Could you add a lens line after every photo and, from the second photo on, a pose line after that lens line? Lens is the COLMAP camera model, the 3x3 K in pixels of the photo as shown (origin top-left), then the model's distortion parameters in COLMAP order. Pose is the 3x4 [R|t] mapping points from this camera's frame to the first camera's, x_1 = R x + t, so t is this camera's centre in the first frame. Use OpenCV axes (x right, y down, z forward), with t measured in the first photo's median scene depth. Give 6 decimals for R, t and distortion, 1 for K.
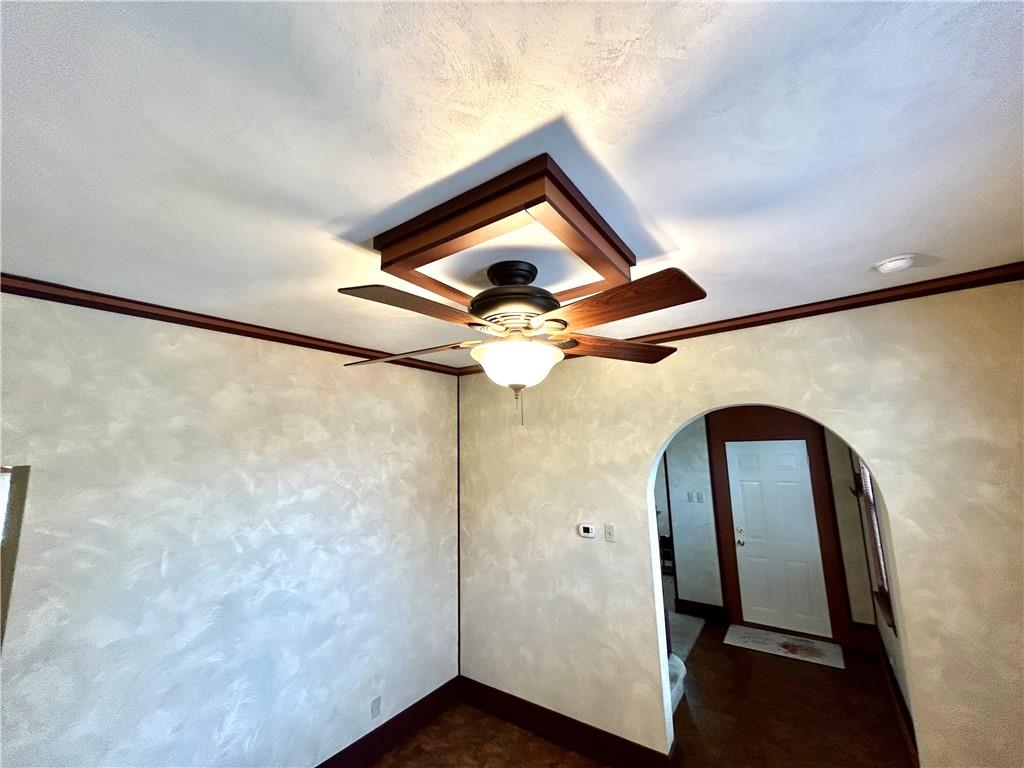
lens RADIAL K [[413.6, 0, 511.6], [0, 413.6, 383.6], [0, 0, 1]] dist [0.000694, 0.001131]
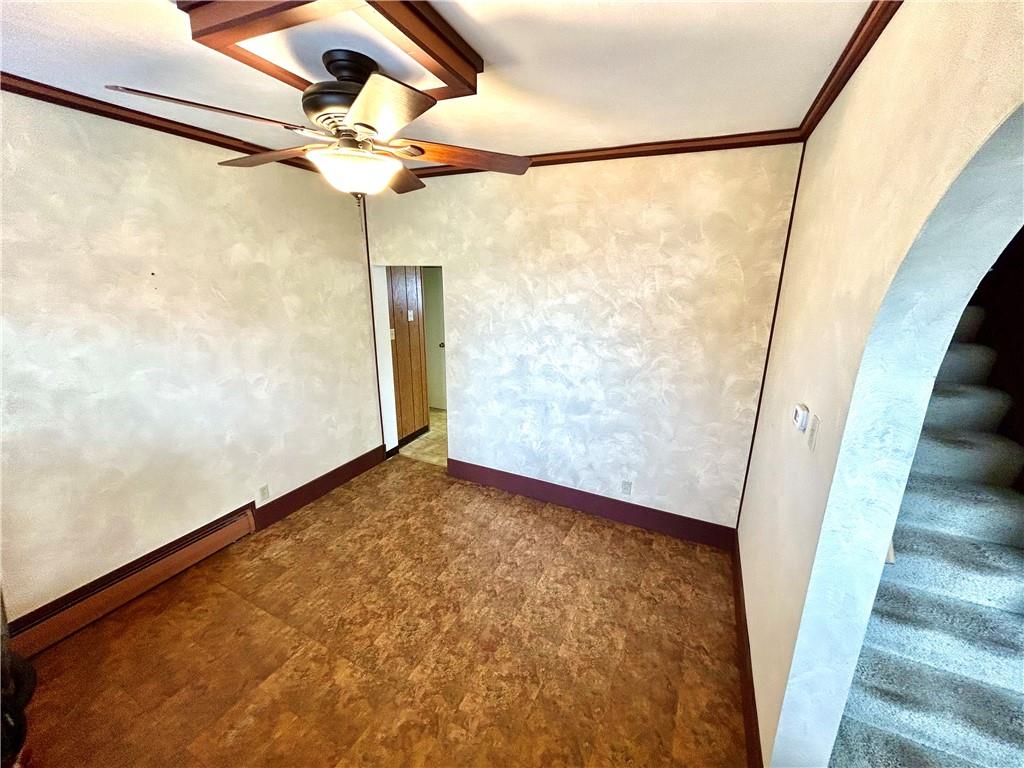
lens RADIAL K [[413.6, 0, 514.2], [0, 413.6, 384.3], [0, 0, 1]] dist [0.000694, 0.001131]
pose [[0.181123, 0.286036, -0.940945, 0.666020], [0.134338, 0.940606, 0.311791, 0.100808], [0.974242, -0.182877, 0.131940, 0.613059]]
